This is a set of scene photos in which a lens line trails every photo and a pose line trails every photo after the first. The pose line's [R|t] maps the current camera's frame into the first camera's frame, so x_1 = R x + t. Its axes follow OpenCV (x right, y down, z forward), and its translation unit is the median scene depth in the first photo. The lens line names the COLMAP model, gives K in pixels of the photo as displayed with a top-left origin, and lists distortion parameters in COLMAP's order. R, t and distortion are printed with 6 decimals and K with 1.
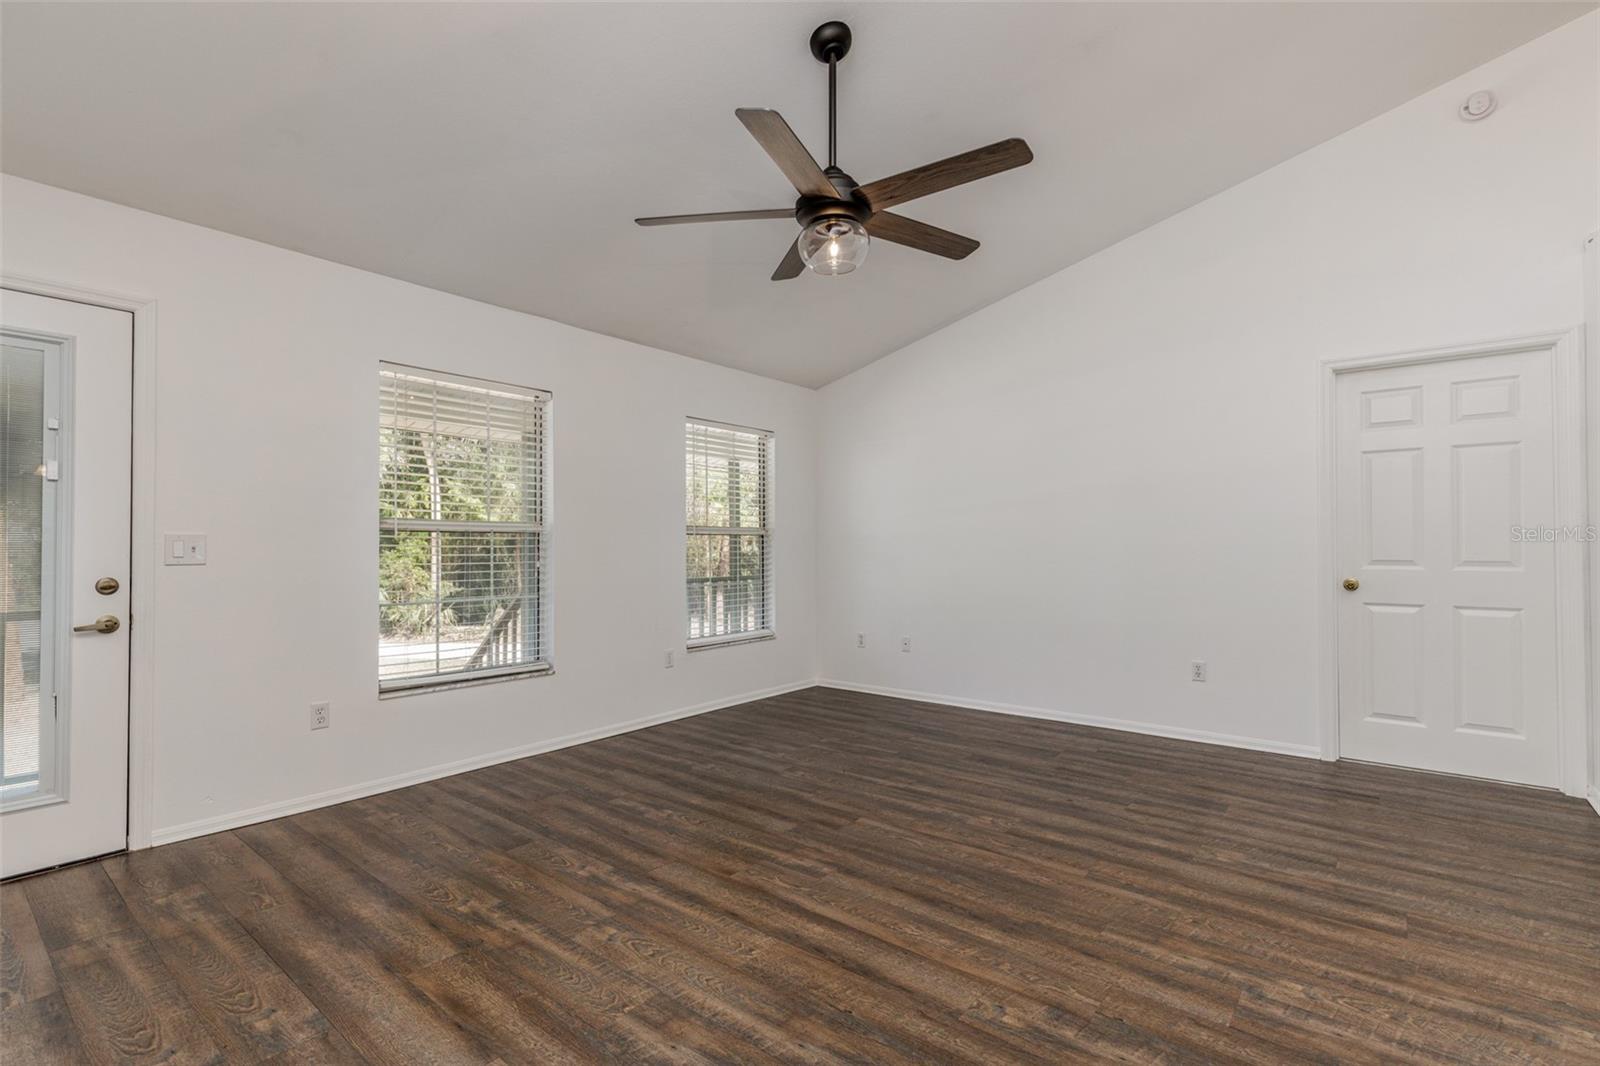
lens RADIAL K [[745.3, 0, 798.2], [0, 745.3, 539.0], [0, 0, 1]] dist [0.006141, 0.000909]
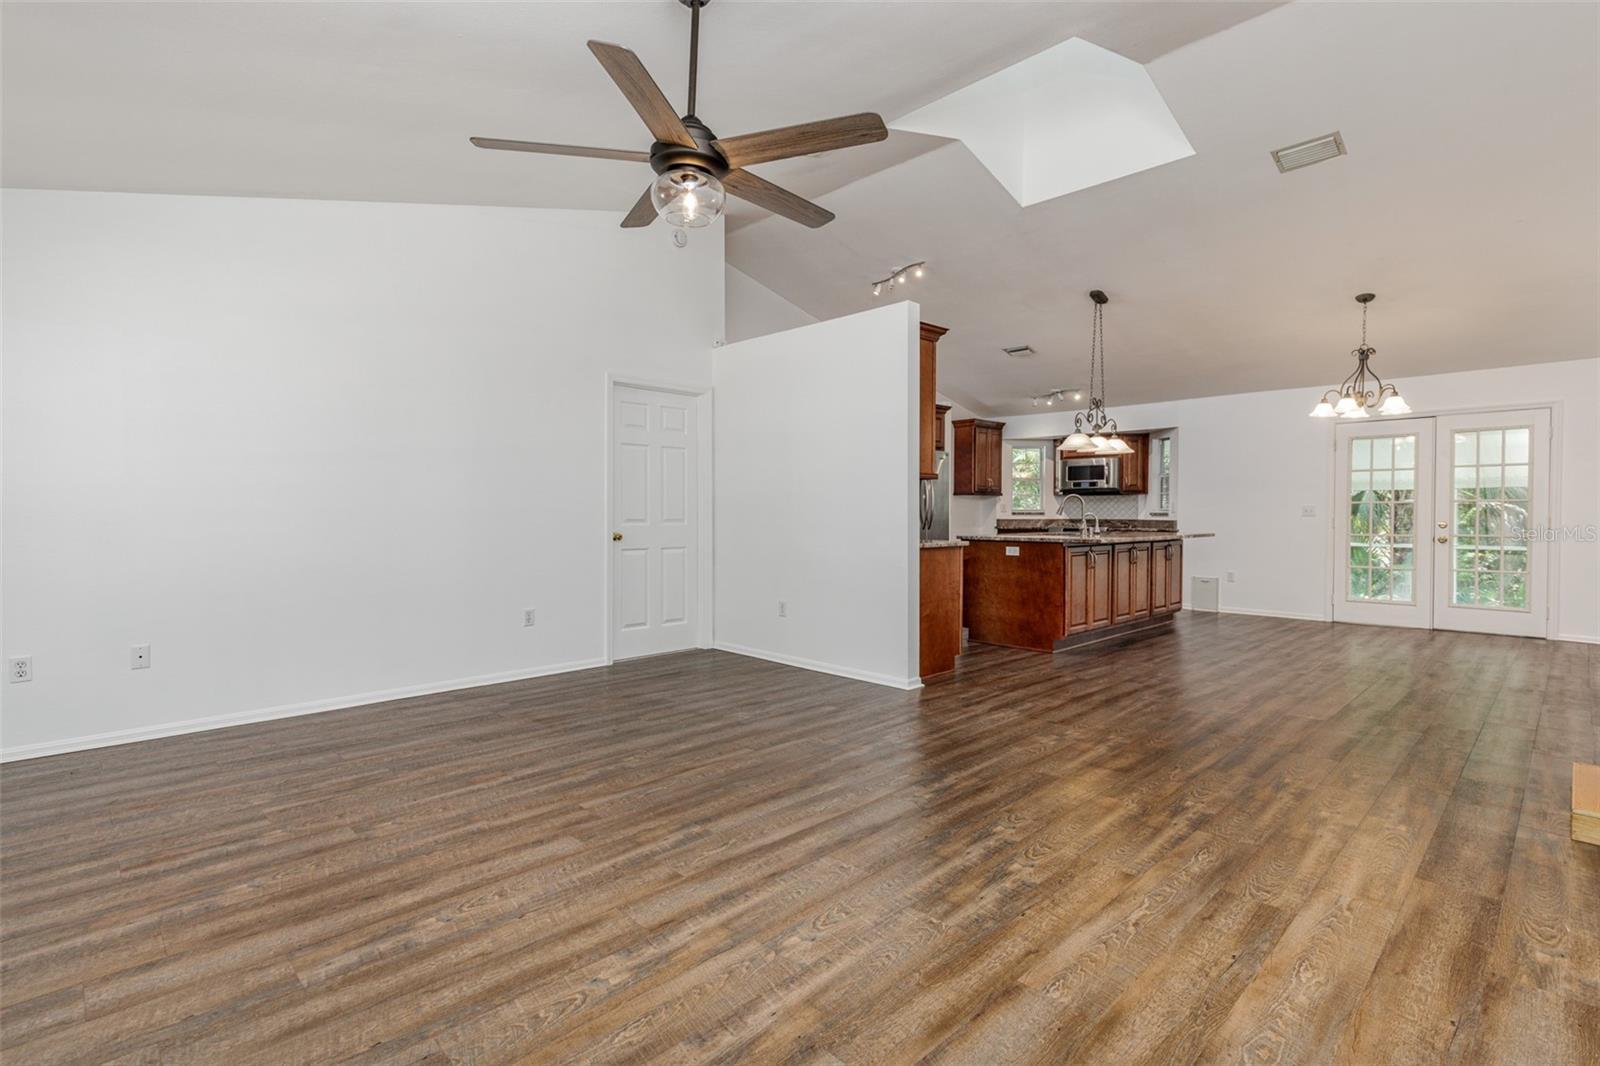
lens RADIAL K [[745.3, 0, 800.9], [0, 745.3, 525.1], [0, 0, 1]] dist [0.006141, 0.000909]
pose [[0.113707, -0.016123, 0.993384, -0.821025], [-0.011591, 0.999779, 0.017553, 0.012584], [-0.993447, -0.013510, 0.113495, 0.657970]]
